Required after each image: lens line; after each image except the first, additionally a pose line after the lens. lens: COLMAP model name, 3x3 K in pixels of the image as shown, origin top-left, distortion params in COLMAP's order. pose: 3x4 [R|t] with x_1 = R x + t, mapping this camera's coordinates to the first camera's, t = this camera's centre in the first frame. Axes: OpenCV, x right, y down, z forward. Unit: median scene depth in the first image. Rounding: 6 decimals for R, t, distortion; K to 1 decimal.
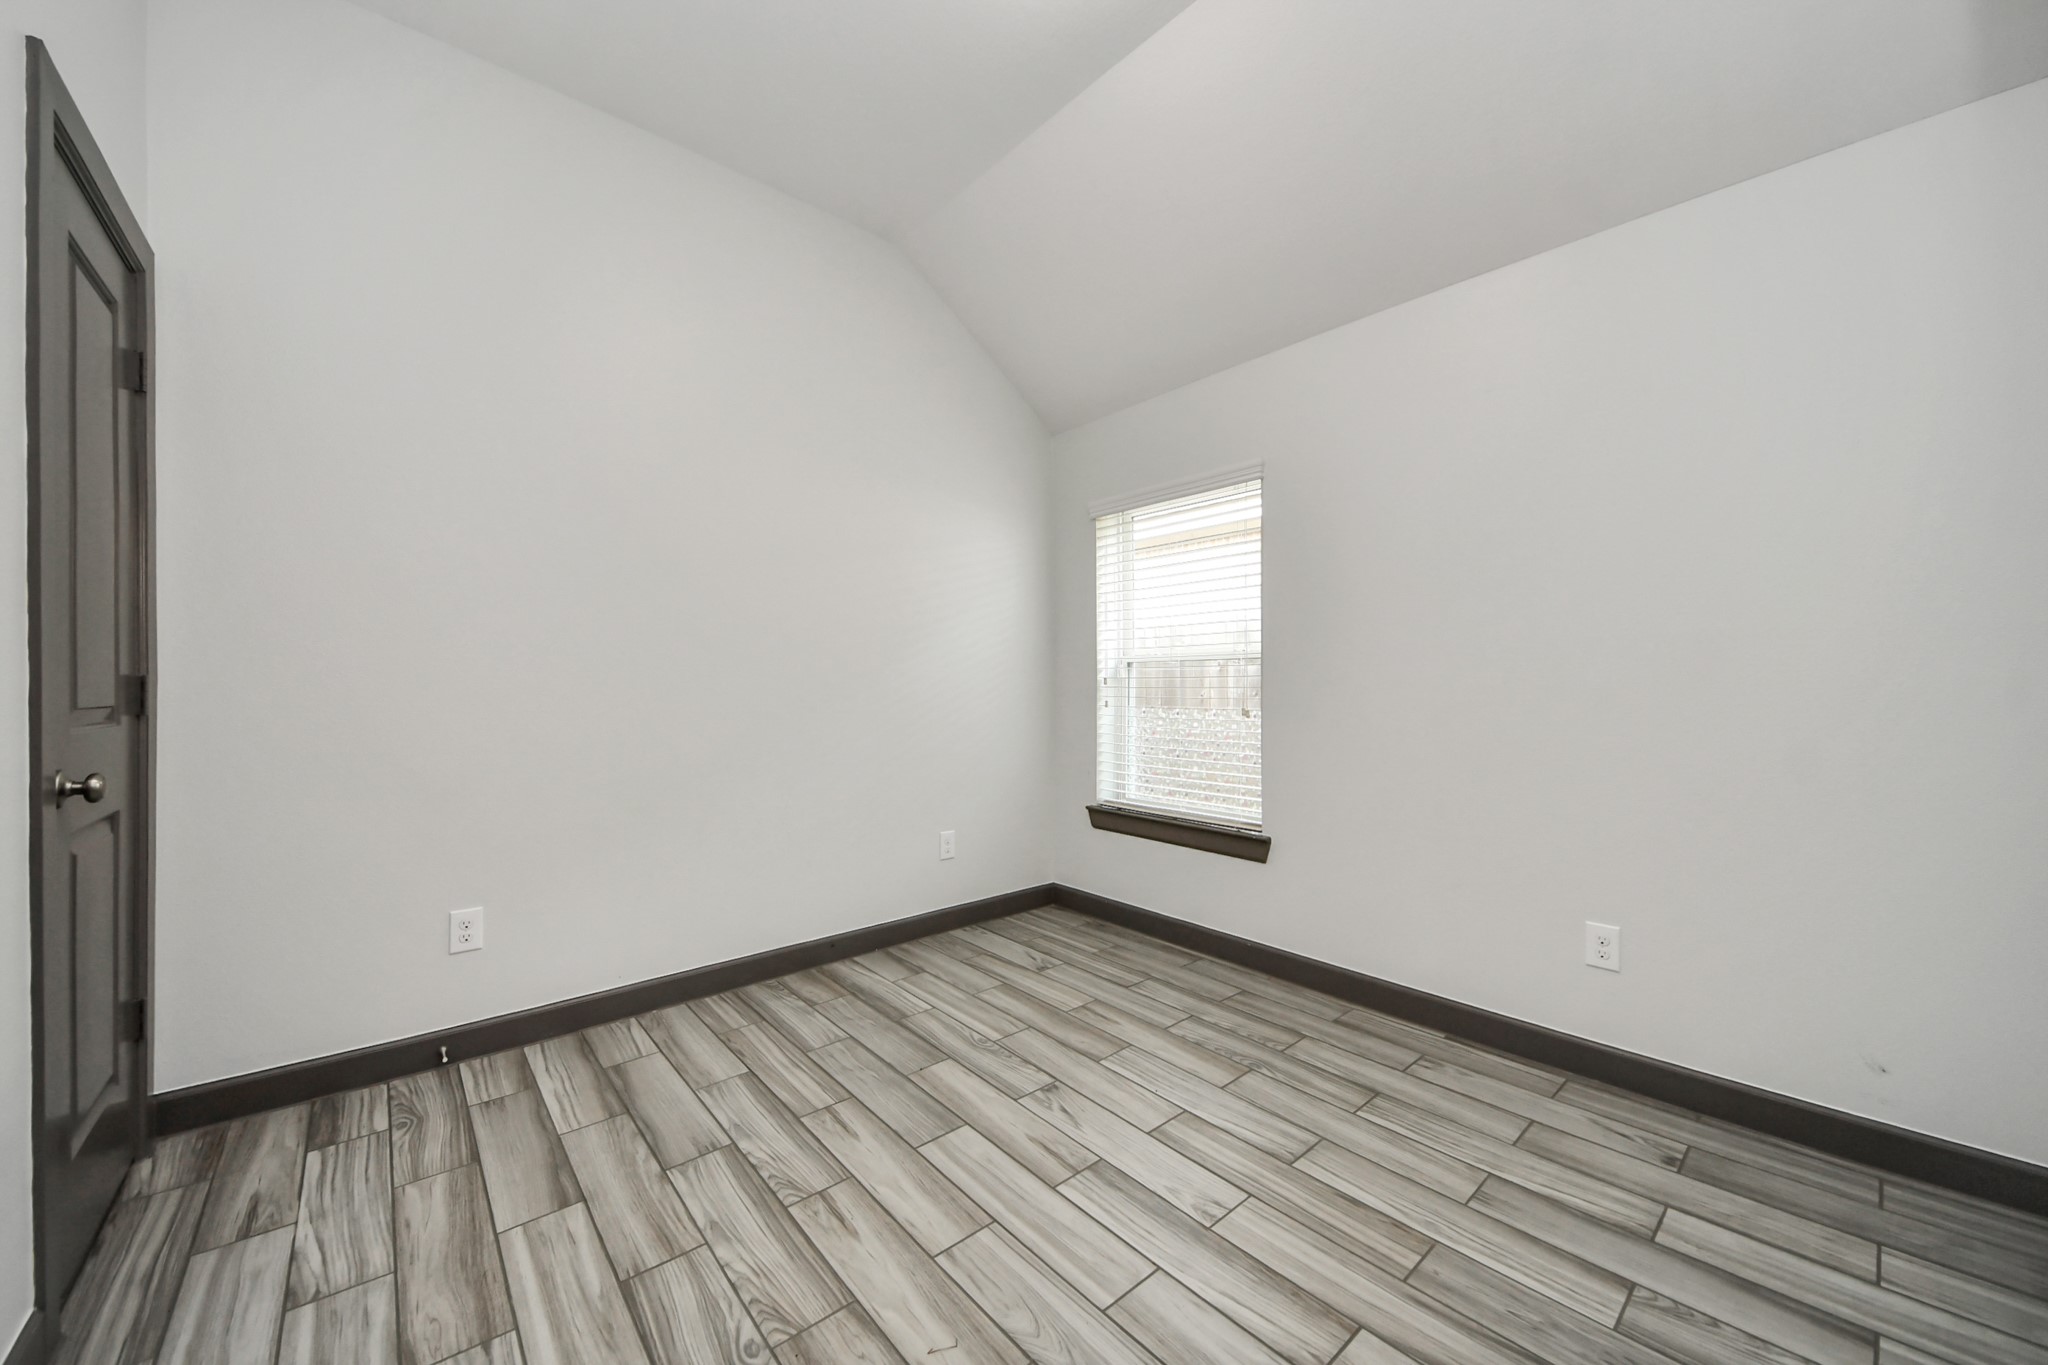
lens RADIAL K [[740.9, 0, 1017.1], [0, 740.9, 695.1], [0, 0, 1]] dist [0.038835, -0.026704]
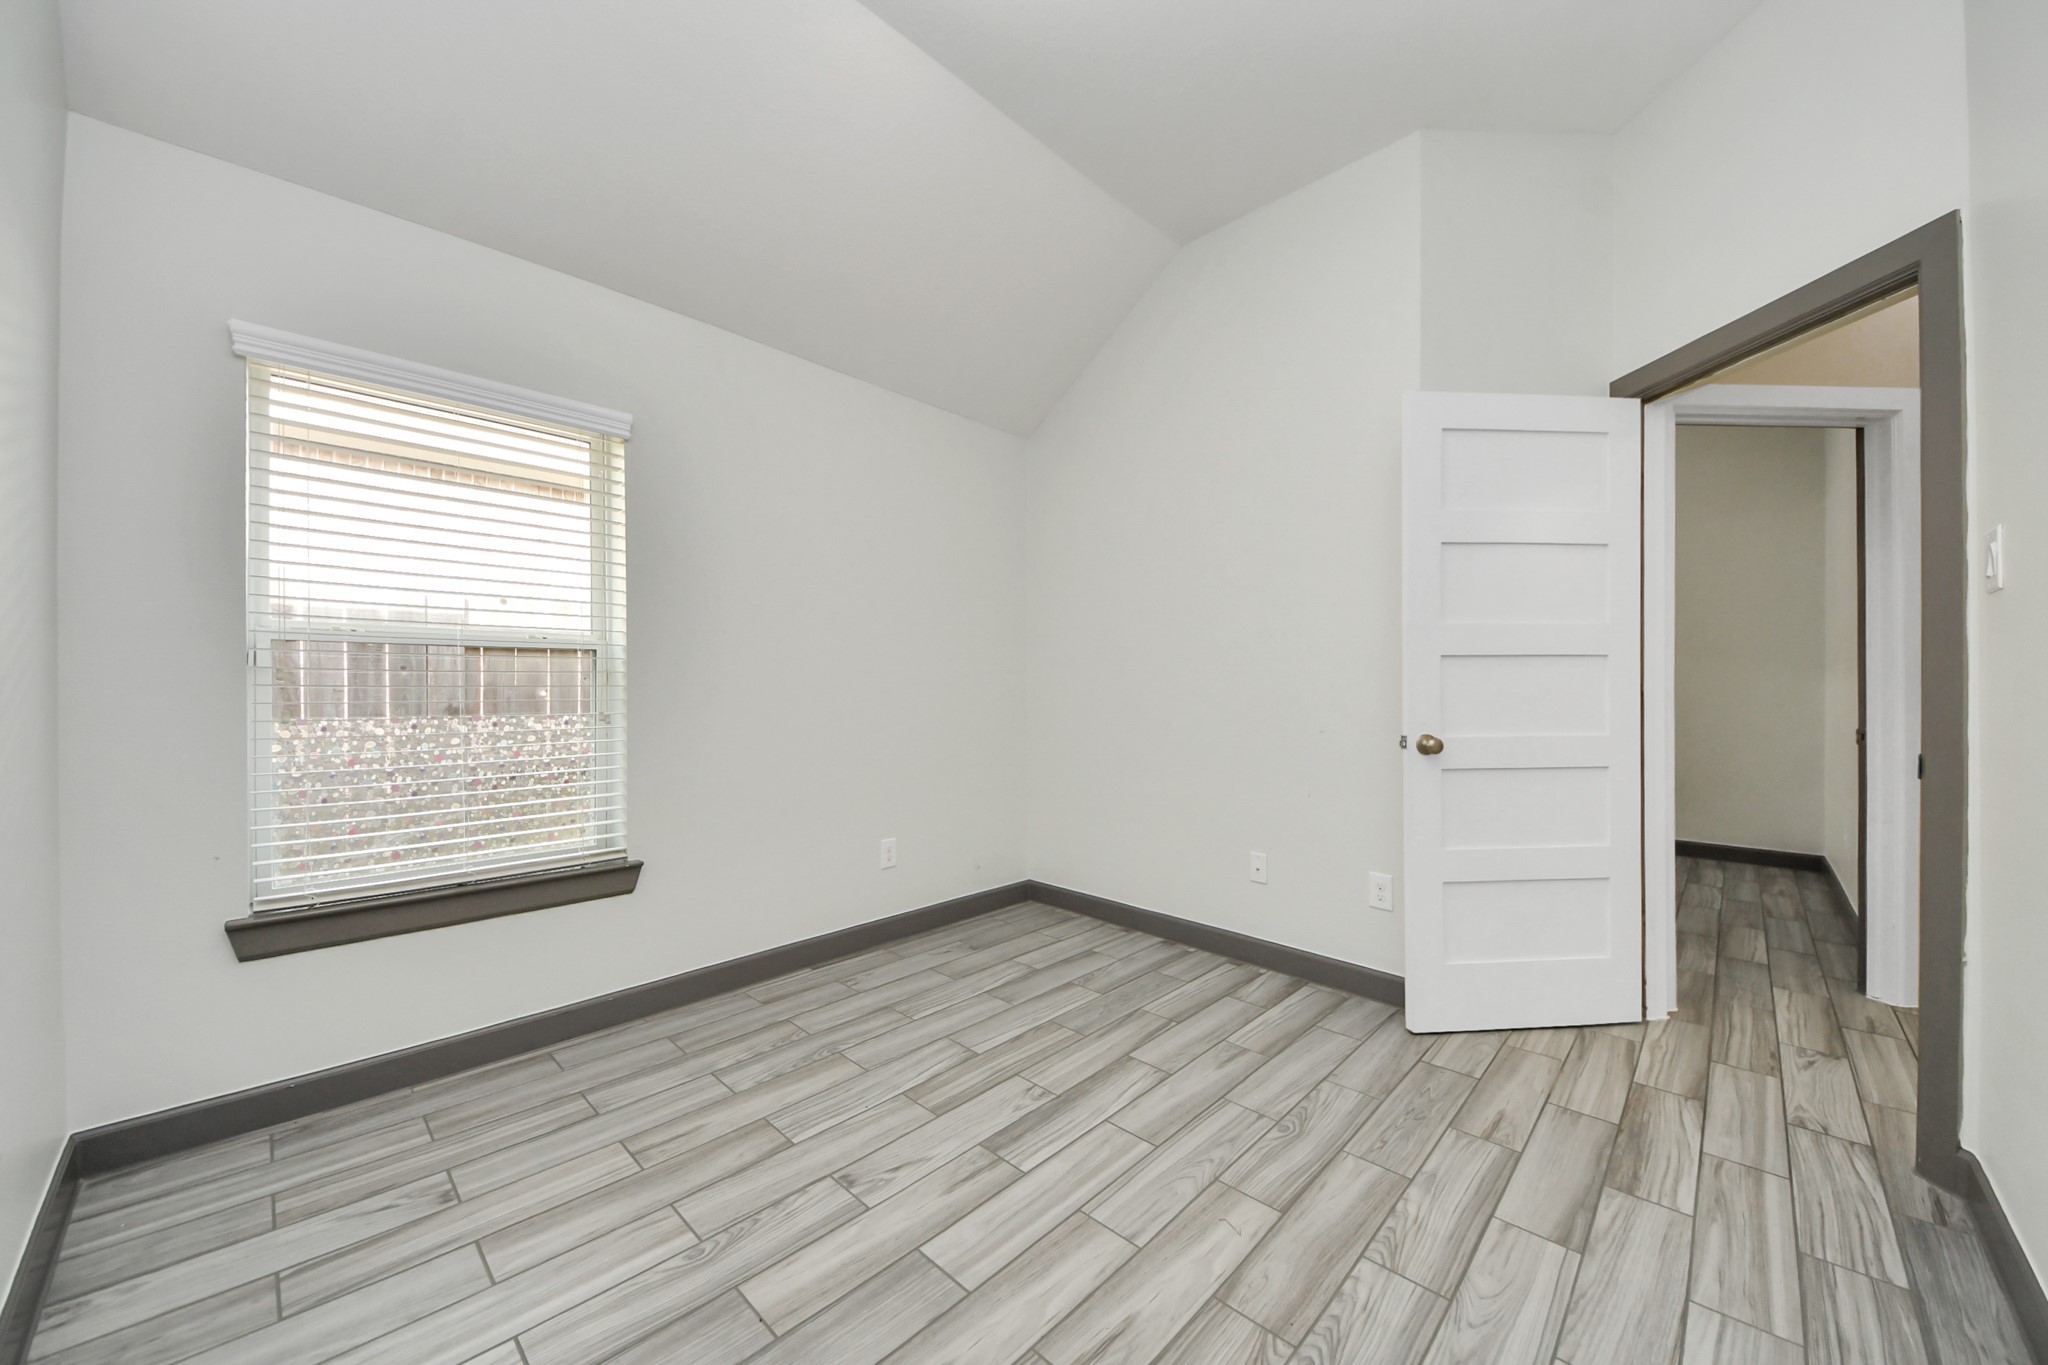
lens RADIAL K [[740.9, 0, 1017.1], [0, 740.9, 695.1], [0, 0, 1]] dist [0.038835, -0.026704]
pose [[-0.085685, -0.015889, 0.996196, -0.684730], [0.009138, 0.999818, 0.016733, -0.013877], [-0.996280, 0.010537, -0.085524, 0.772857]]
